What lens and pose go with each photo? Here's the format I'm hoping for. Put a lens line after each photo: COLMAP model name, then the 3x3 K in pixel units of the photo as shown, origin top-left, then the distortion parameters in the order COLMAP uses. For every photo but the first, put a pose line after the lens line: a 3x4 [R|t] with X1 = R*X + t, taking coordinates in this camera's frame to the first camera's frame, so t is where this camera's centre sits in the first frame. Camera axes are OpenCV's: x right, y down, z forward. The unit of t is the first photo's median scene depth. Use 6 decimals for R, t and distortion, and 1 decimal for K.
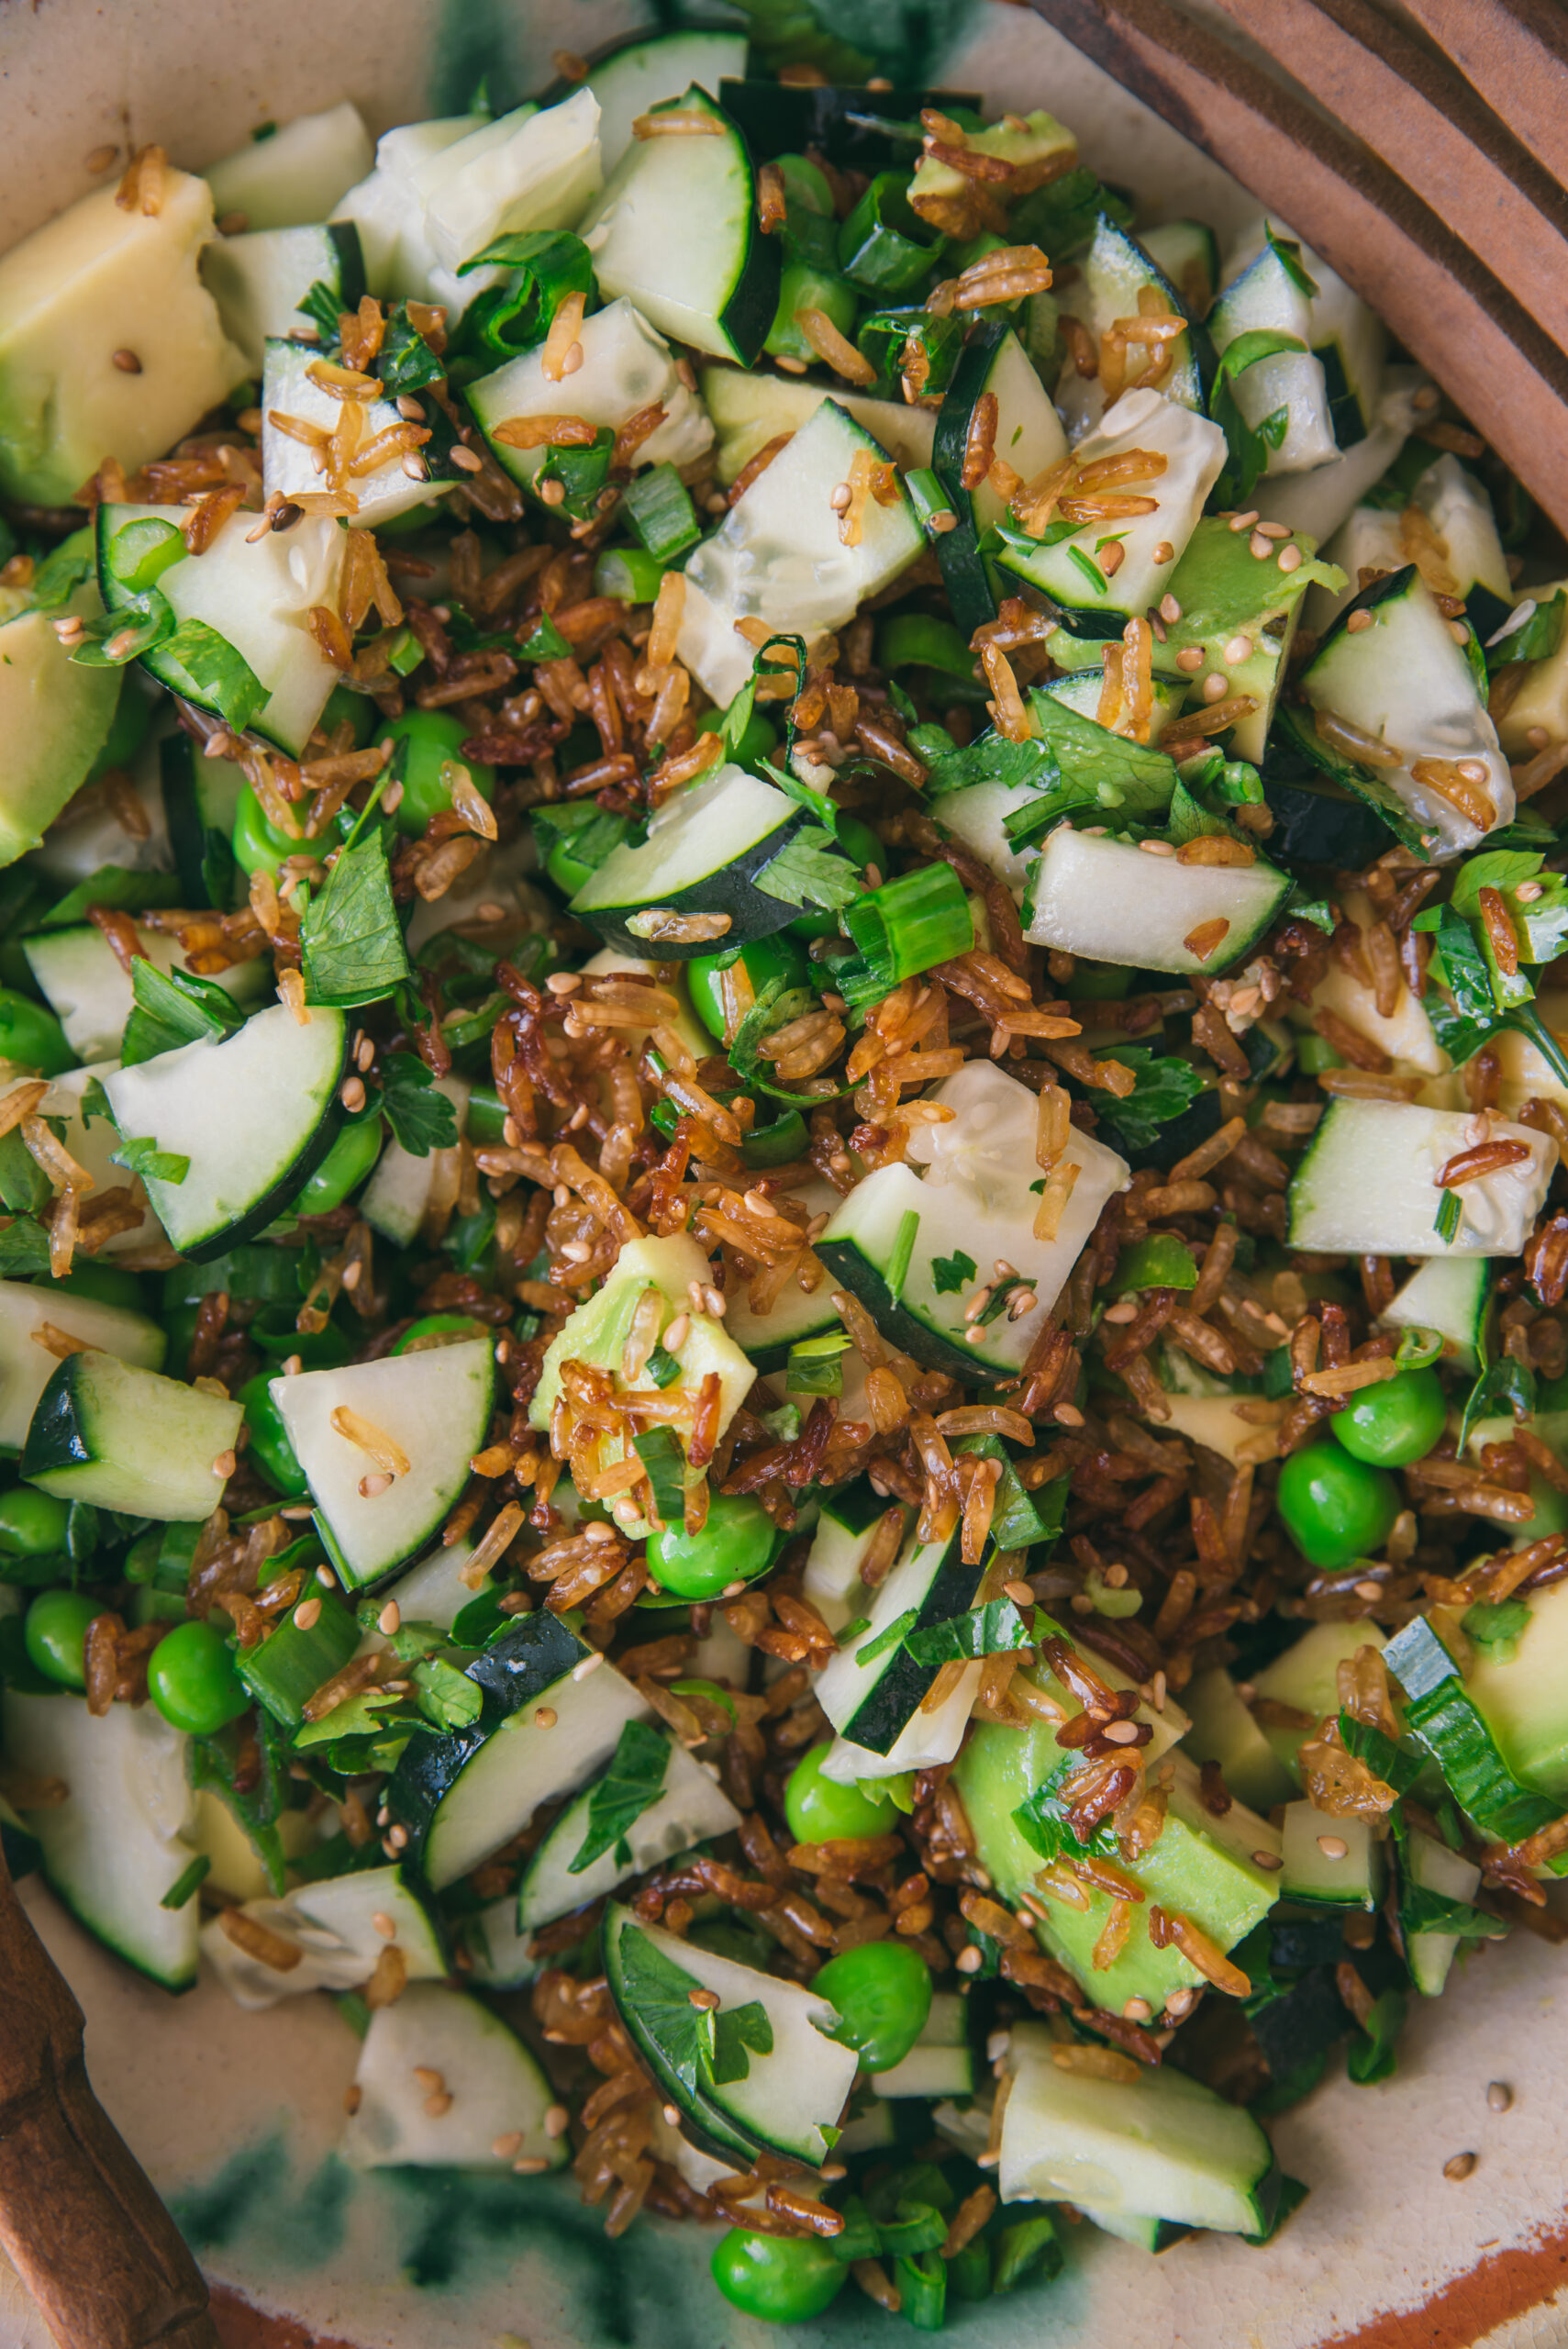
lens RADIAL K [[3748.1, 0, 784.0], [0, 3748.1, 1174.5], [0, 0, 1]] dist [-0.022345, -0.023099]
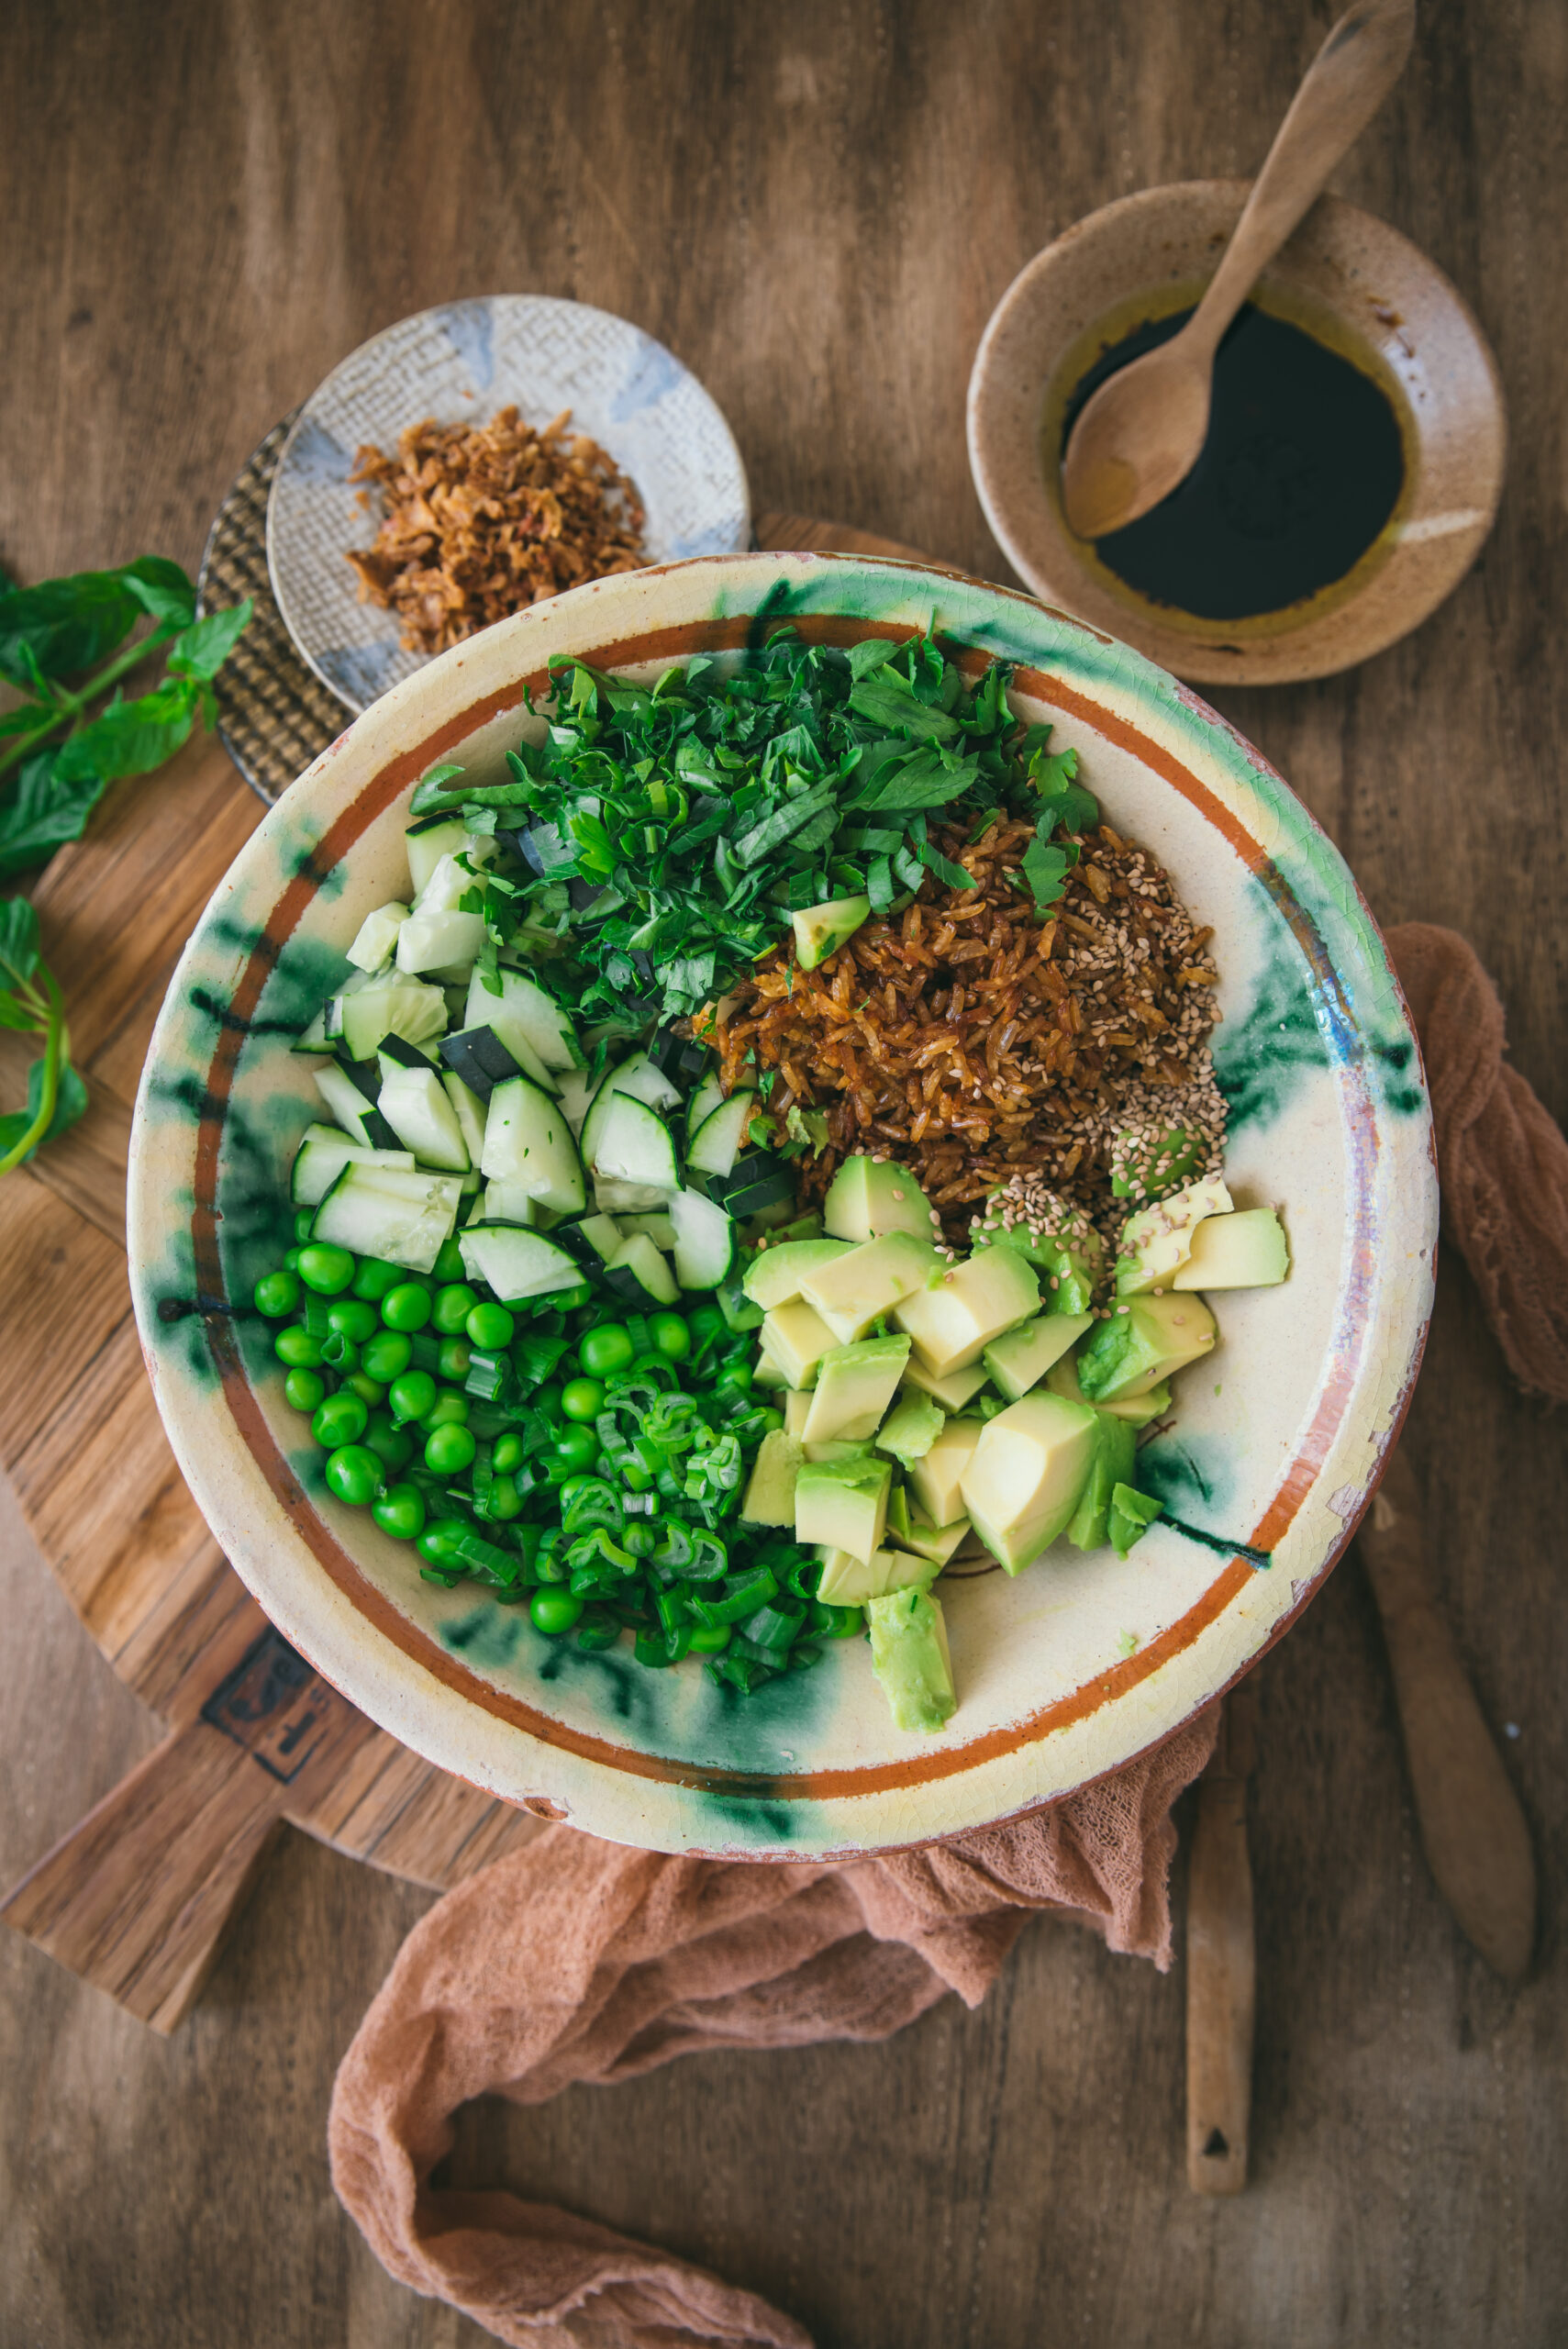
lens RADIAL K [[1836.2, 0, 784.0], [0, 1836.2, 1174.5], [0, 0, 1]] dist [-0.111656, 0.066026]
pose [[0.989005, 0.147699, -0.007345, 0.014029], [-0.147877, 0.988160, -0.040883, 0.008207], [0.001220, 0.041520, 0.999137, -0.157208]]
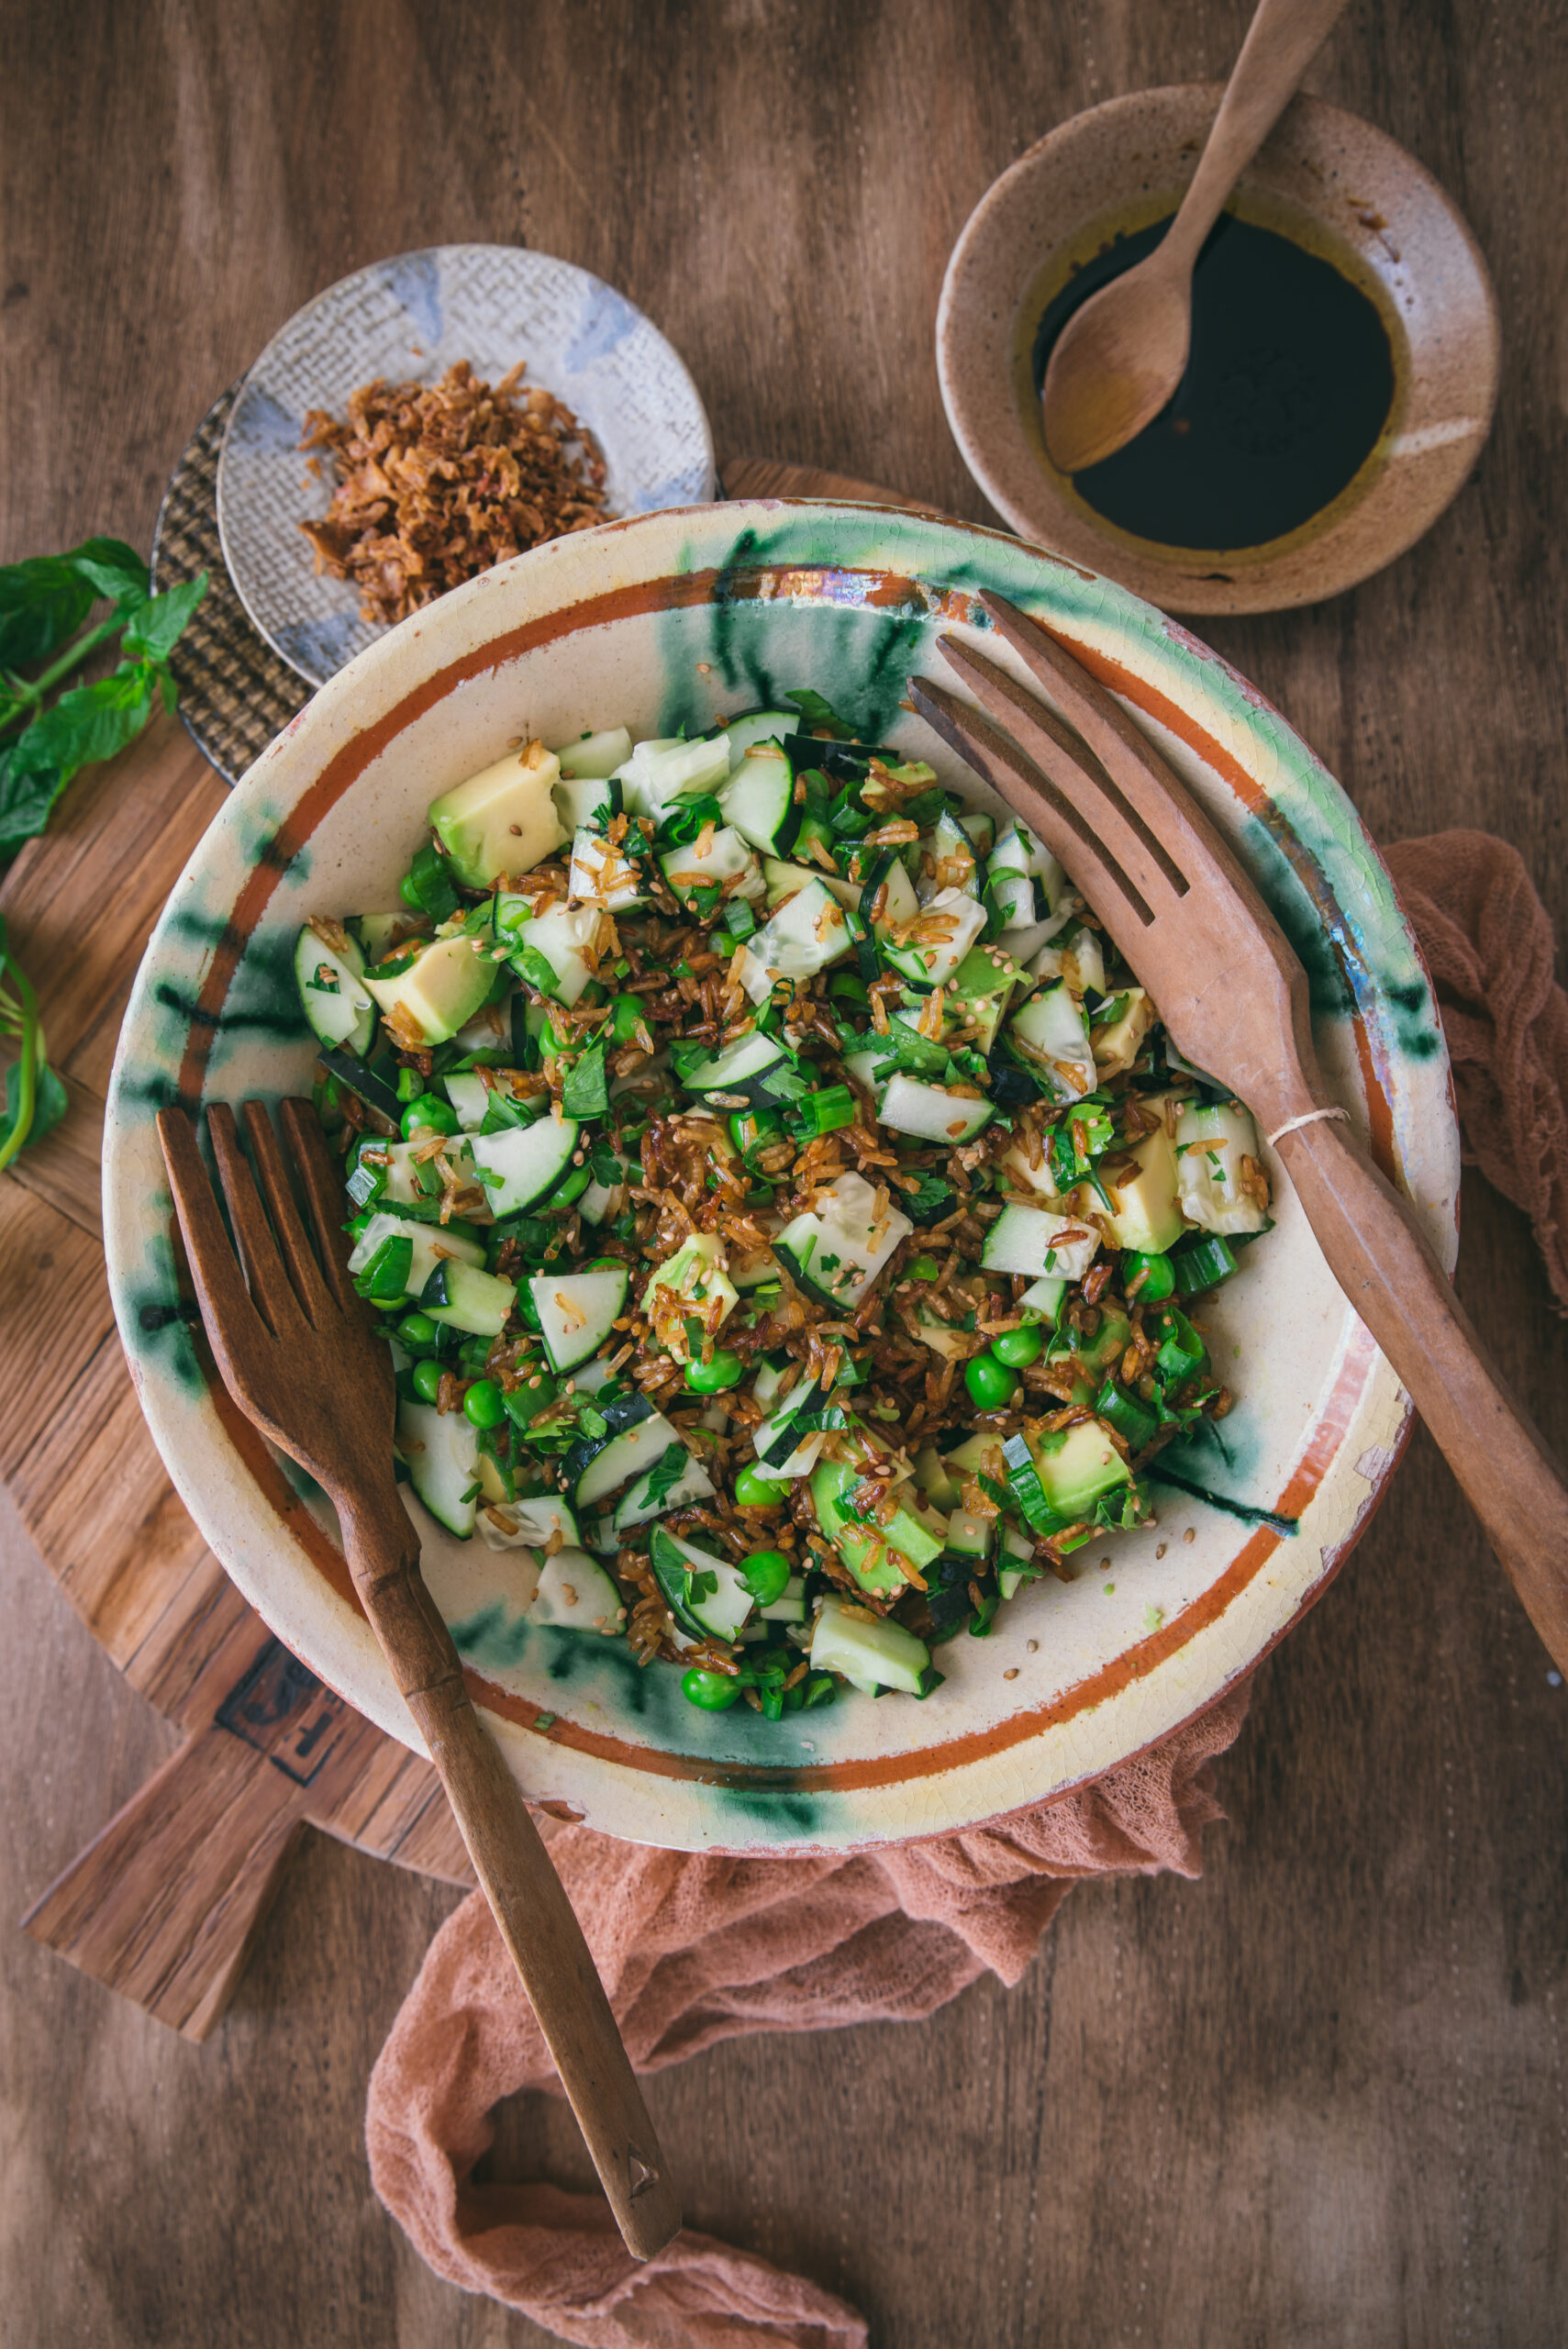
lens RADIAL K [[1836.2, 0, 784.0], [0, 1836.2, 1174.5], [0, 0, 1]] dist [-0.111656, 0.066026]
pose [[0.994524, 0.103386, -0.015268, 0.027789], [-0.103570, 0.994552, -0.011823, -0.011012], [0.013963, 0.013339, 0.999814, -0.117182]]
